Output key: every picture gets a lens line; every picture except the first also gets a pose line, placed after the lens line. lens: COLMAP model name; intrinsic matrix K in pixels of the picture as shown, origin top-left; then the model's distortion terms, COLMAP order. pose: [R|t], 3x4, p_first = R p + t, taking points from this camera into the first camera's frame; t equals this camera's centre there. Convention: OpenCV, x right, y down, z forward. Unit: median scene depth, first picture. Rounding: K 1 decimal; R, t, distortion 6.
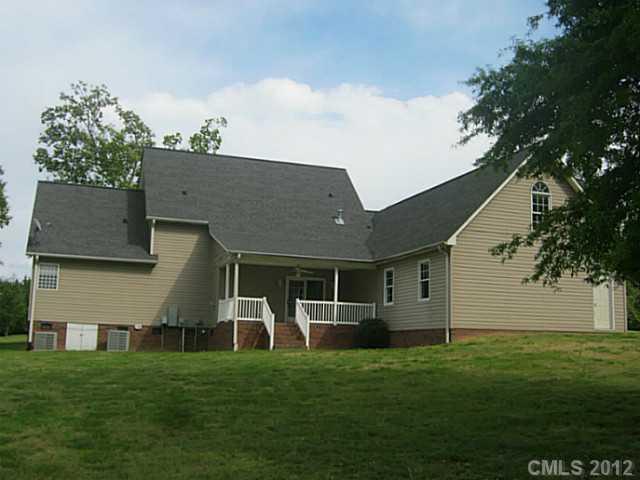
lens RADIAL K [[730.1, 0, 320.0], [0, 730.1, 240.0], [0, 0, 1]] dist [0.000506, 0.001744]
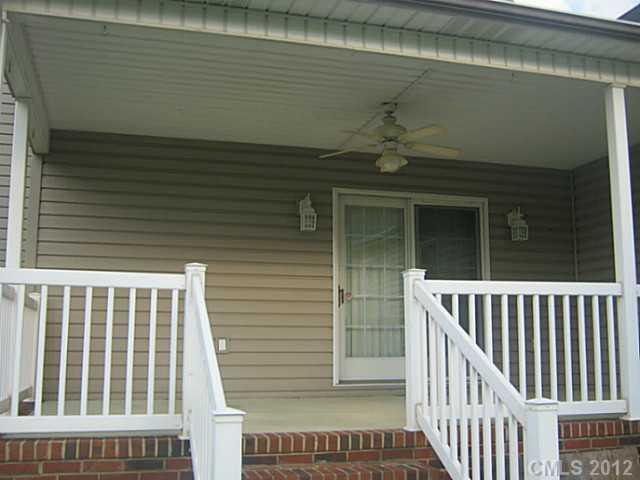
lens RADIAL K [[730.1, 0, 320.0], [0, 730.1, 240.0], [0, 0, 1]] dist [0.000506, 0.001744]
pose [[0.994739, -0.028271, -0.098466, -0.037291], [0.031512, 0.999006, 0.031521, 0.066763], [0.097477, -0.034458, 0.994641, 0.823099]]
